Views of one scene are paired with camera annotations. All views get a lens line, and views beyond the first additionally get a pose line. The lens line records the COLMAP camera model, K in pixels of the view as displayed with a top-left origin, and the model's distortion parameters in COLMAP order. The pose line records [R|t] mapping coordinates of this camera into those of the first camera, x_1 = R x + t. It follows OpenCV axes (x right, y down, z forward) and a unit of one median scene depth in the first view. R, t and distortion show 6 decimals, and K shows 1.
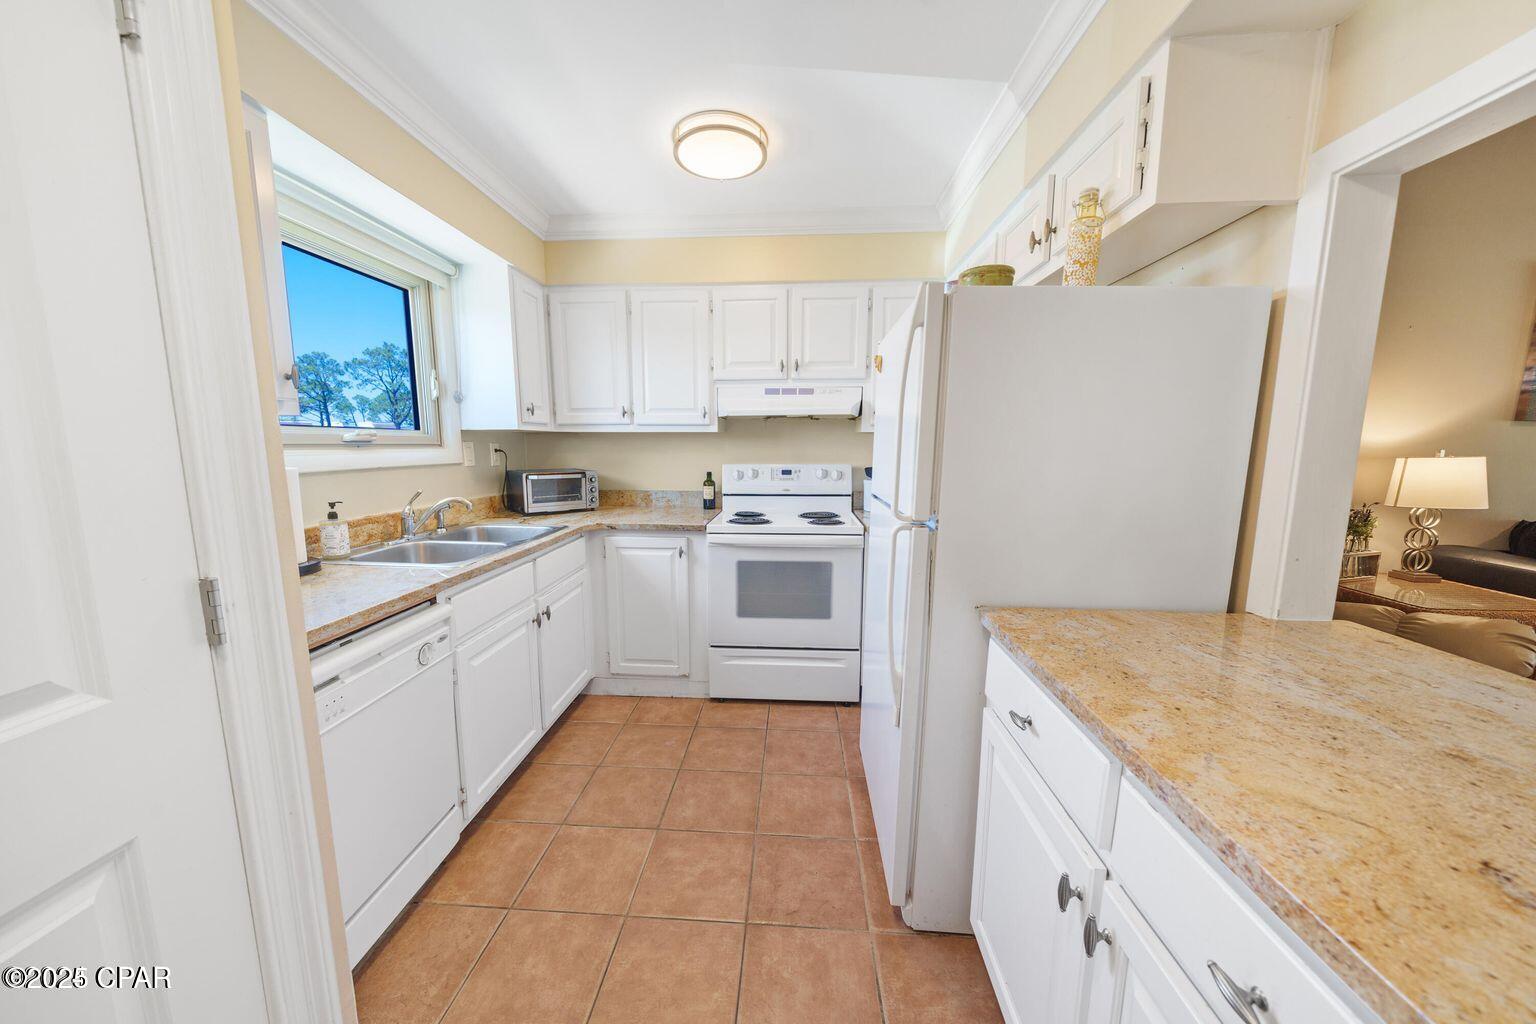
lens RADIAL K [[531.4, 0, 766.8], [0, 531.4, 519.0], [0, 0, 1]] dist [-0.000042, -0.000151]
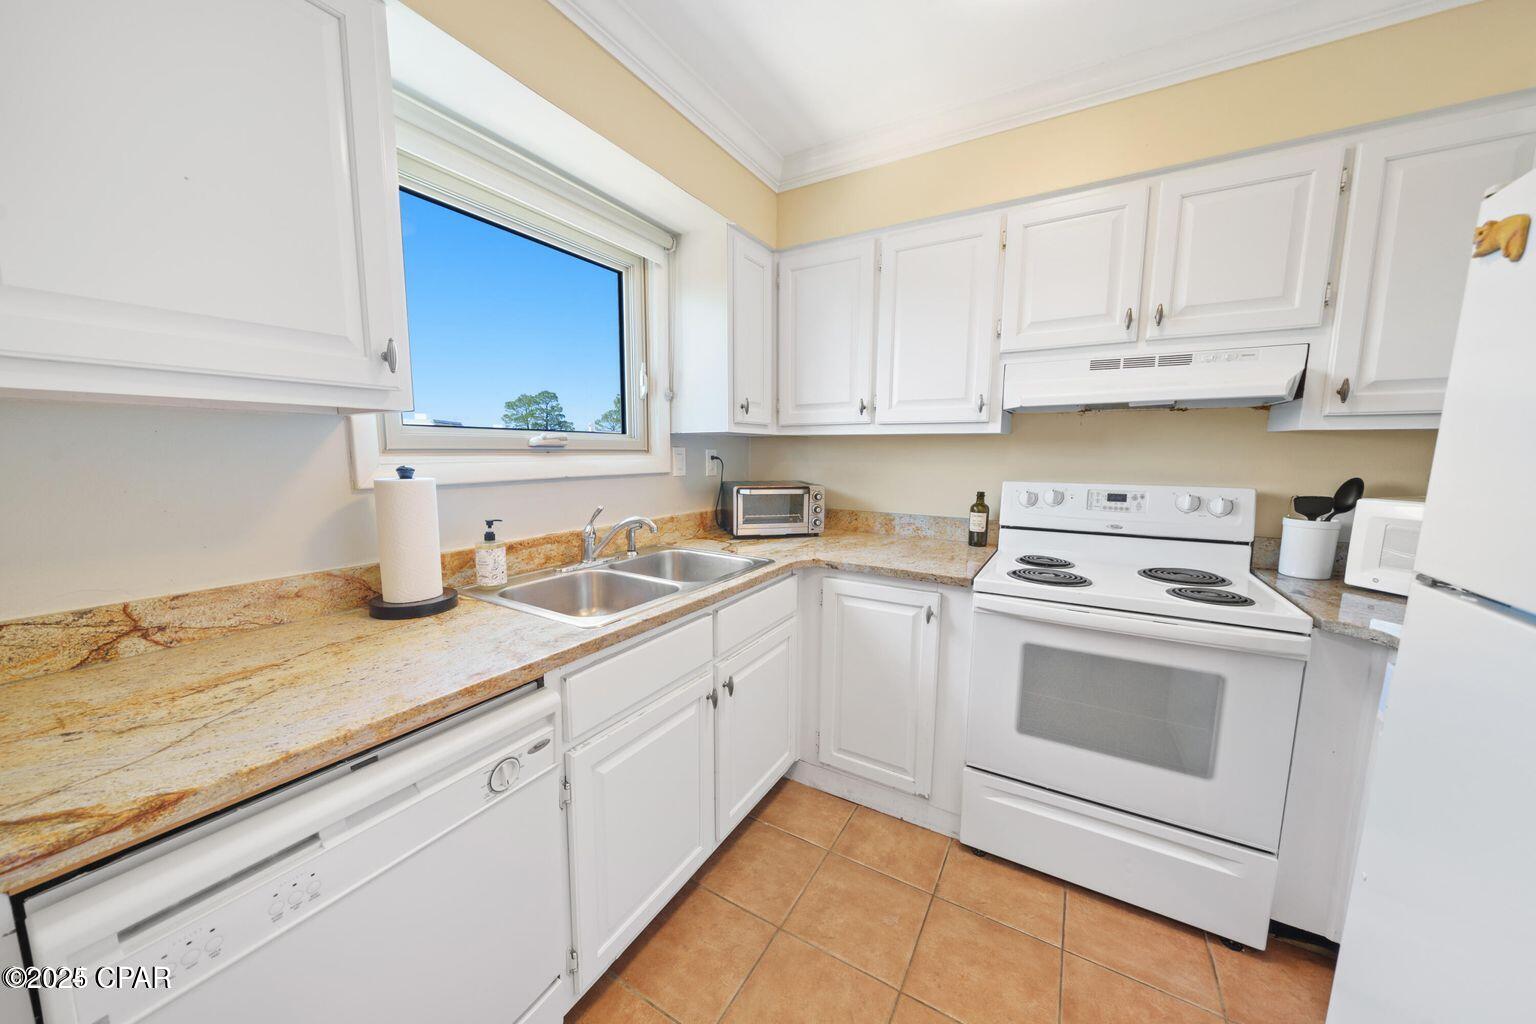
lens RADIAL K [[531.4, 0, 760.5], [0, 531.4, 515.3], [0, 0, 1]] dist [-0.000042, -0.000151]
pose [[0.885122, 0.060345, -0.461430, -0.049581], [-0.069100, 0.997608, -0.002084, -0.043984], [0.460200, 0.033729, 0.887174, 0.311394]]
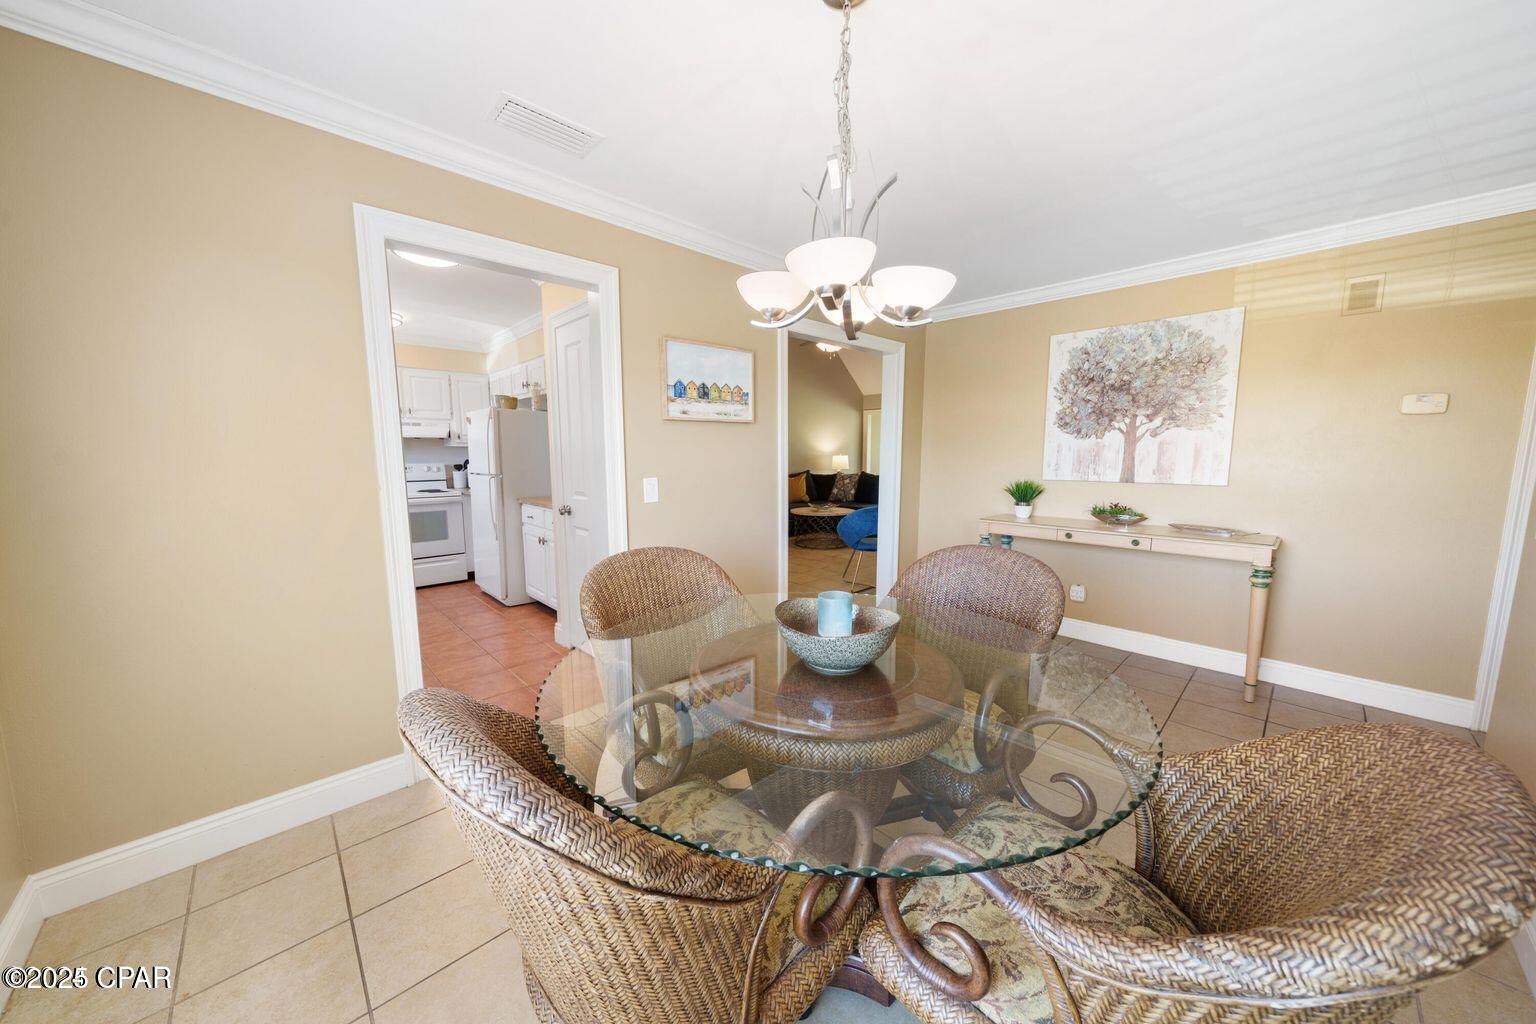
lens RADIAL K [[531.4, 0, 765.7], [0, 531.4, 515.7], [0, 0, 1]] dist [-0.000042, -0.000151]
pose [[0.689133, -0.090380, 0.718976, -0.482316], [0.110139, 0.993728, 0.019351, 0.191404], [-0.716215, 0.065852, 0.694765, -1.240283]]
